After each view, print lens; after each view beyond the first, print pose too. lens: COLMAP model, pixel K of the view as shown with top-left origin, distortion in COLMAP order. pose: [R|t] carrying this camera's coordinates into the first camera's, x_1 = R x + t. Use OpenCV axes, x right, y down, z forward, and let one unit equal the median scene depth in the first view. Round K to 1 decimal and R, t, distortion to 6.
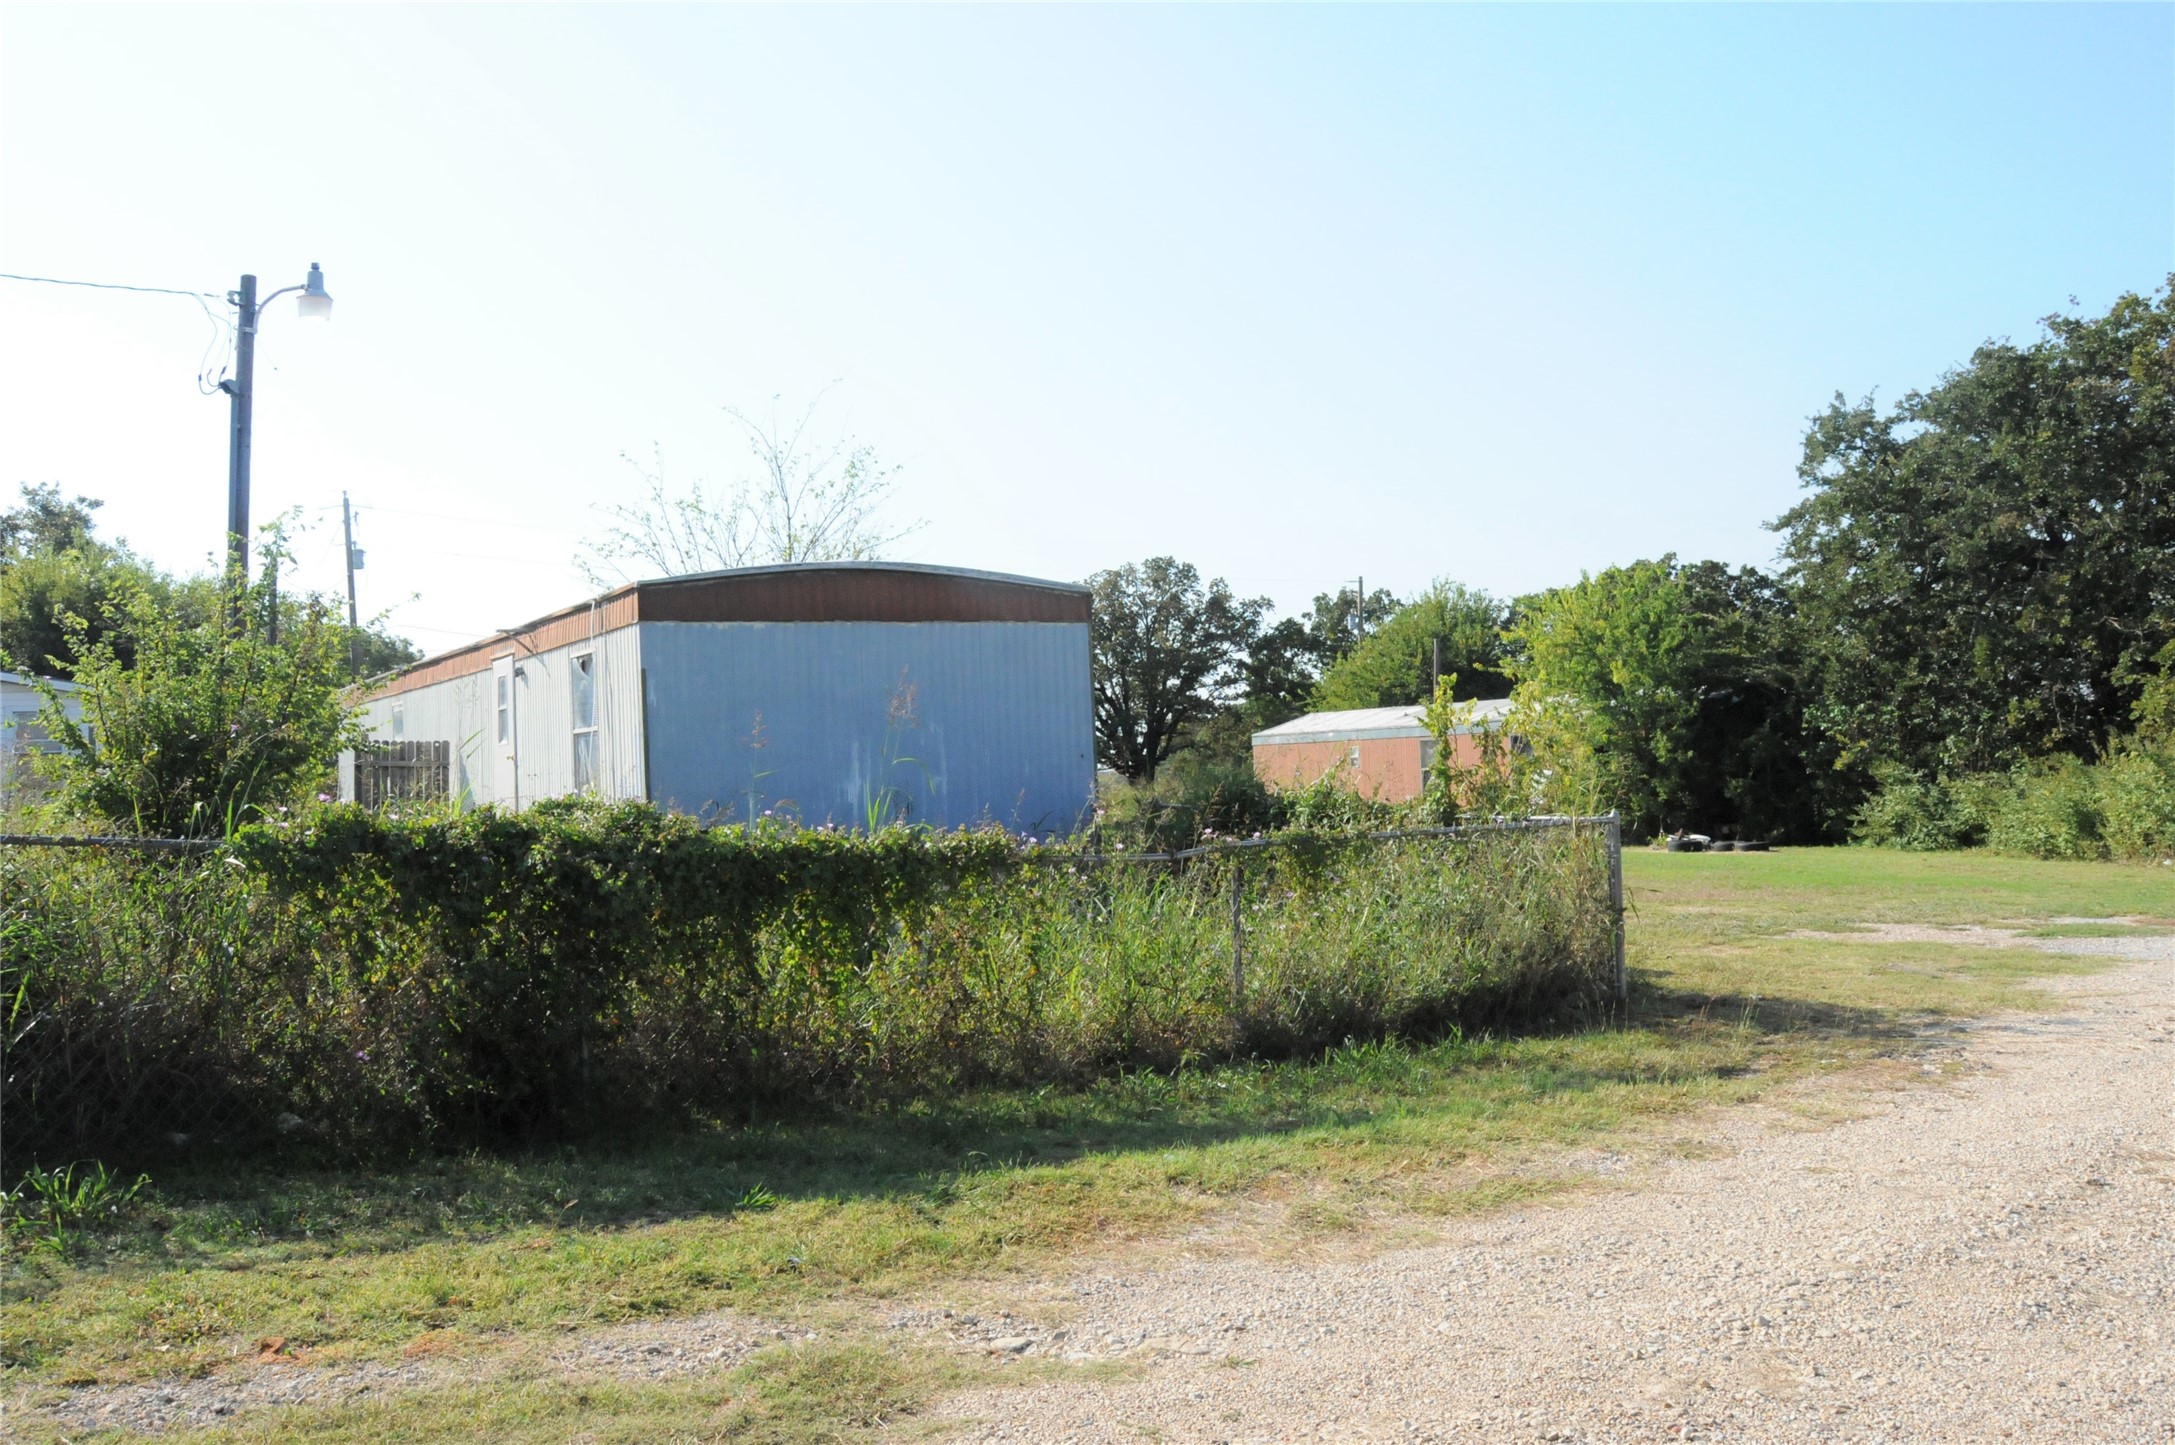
lens RADIAL K [[1725.8, 0, 1087.5], [0, 1725.8, 722.5], [0, 0, 1]] dist [-0.088295, -0.001847]
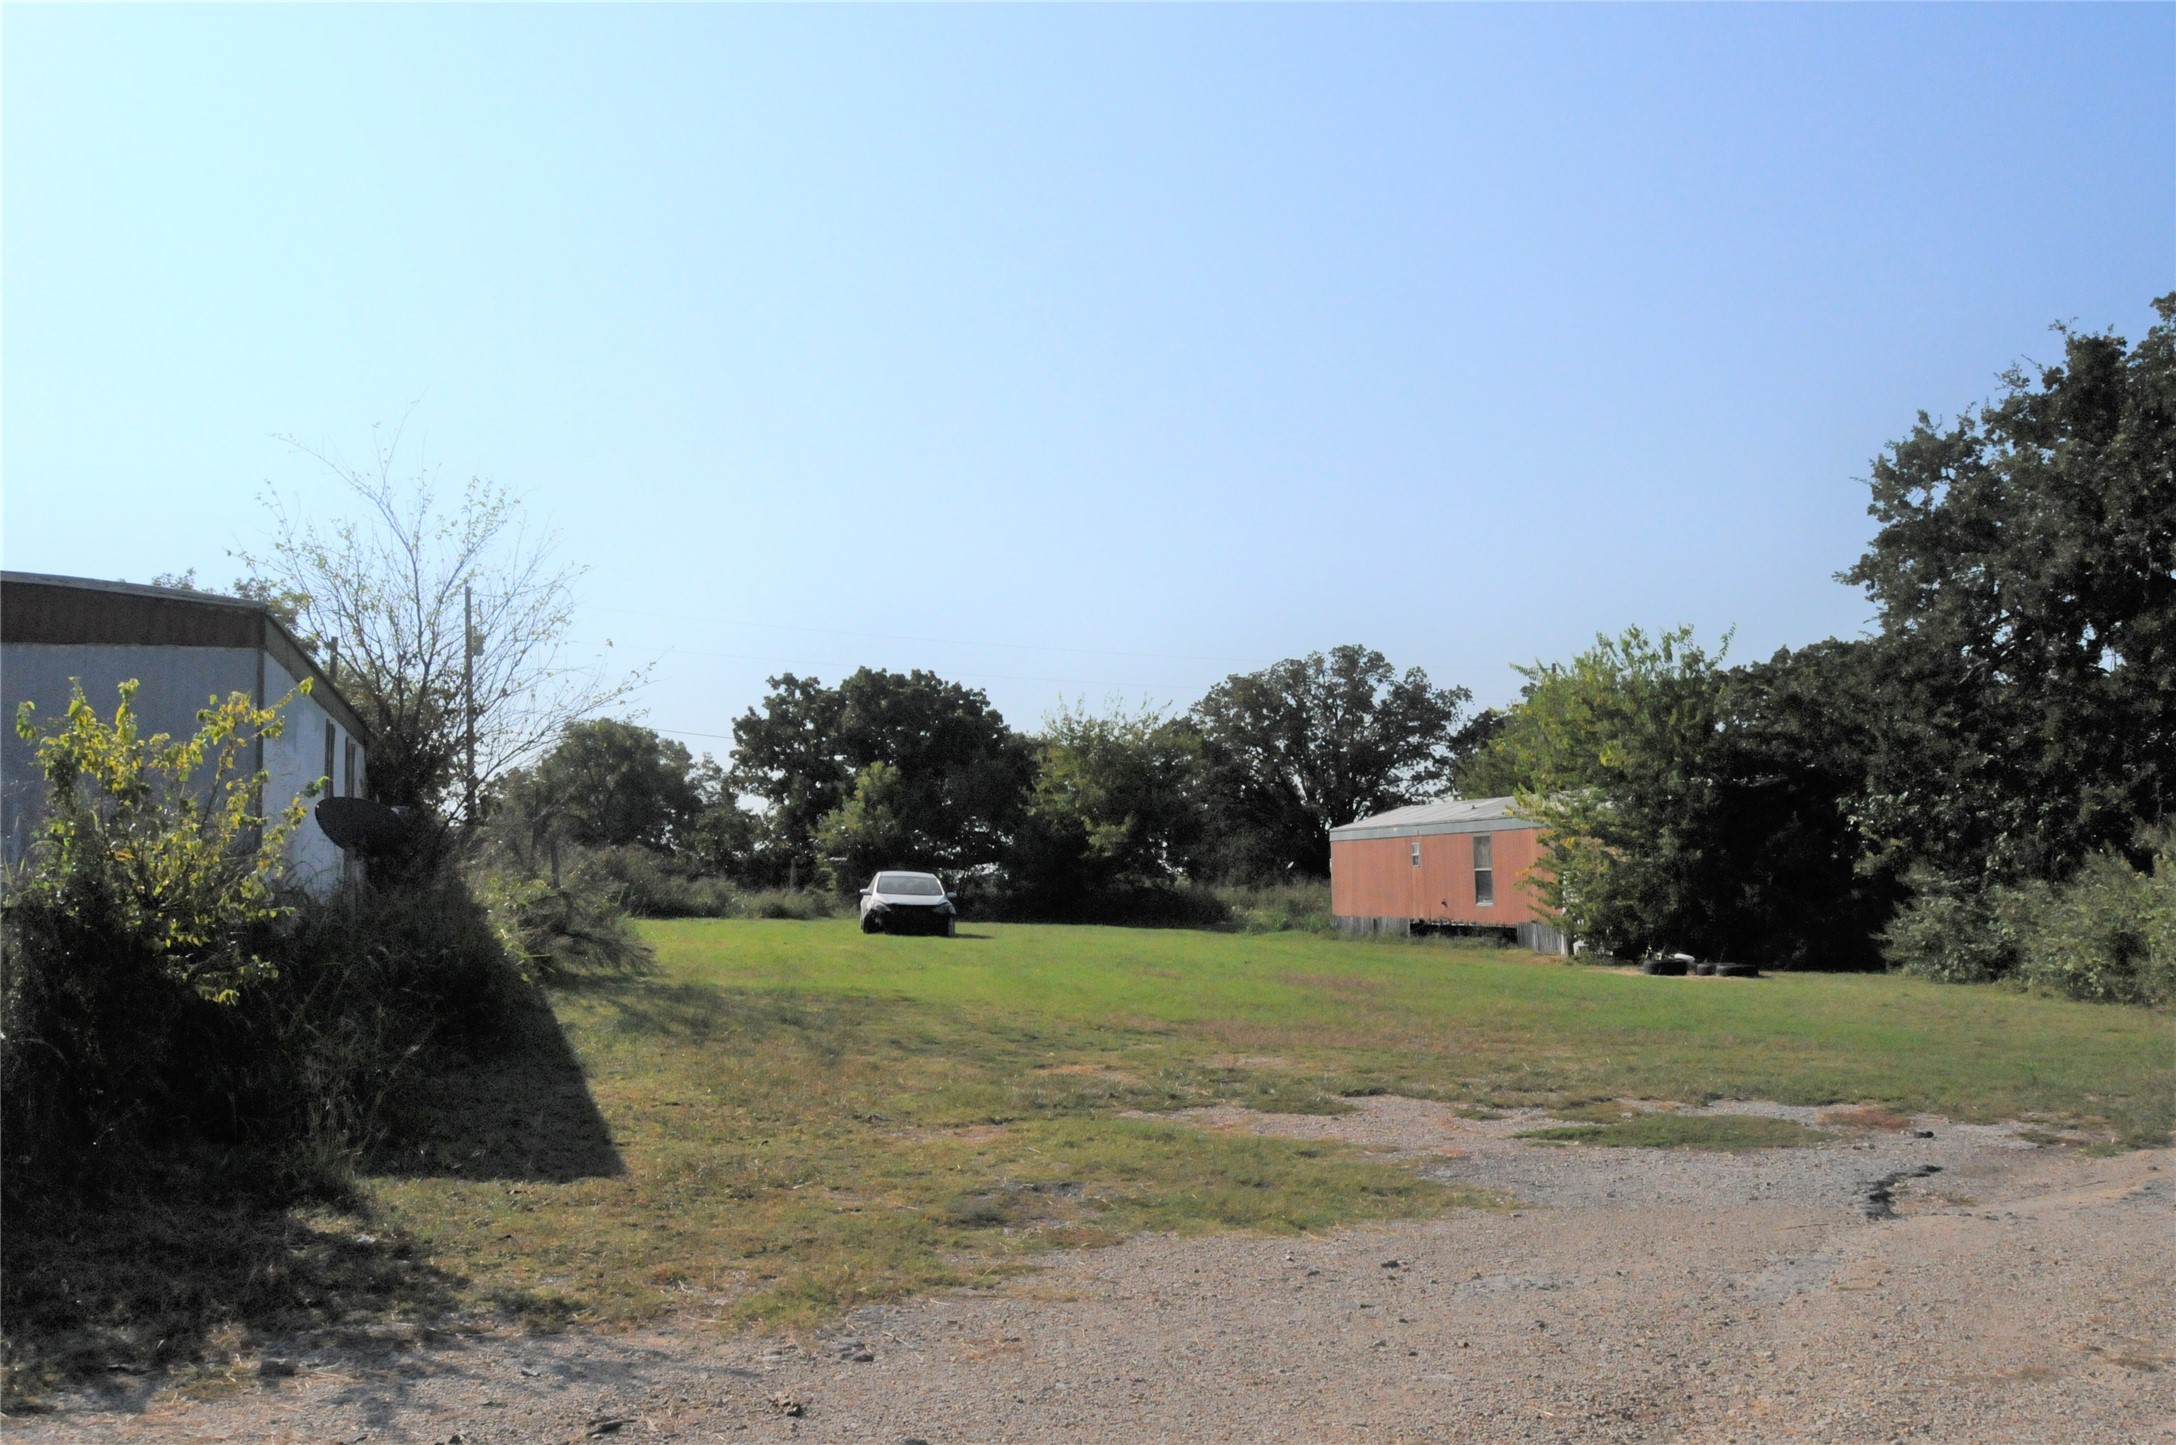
lens RADIAL K [[1693.4, 0, 1088.0], [0, 1693.4, 722.5], [0, 0, 1]] dist [-0.067484, -0.000098]
pose [[0.980033, 0.000570, -0.198836, 0.224196], [-0.012309, 0.998252, -0.057808, 0.005898], [0.198455, 0.059101, 0.978326, 0.154861]]
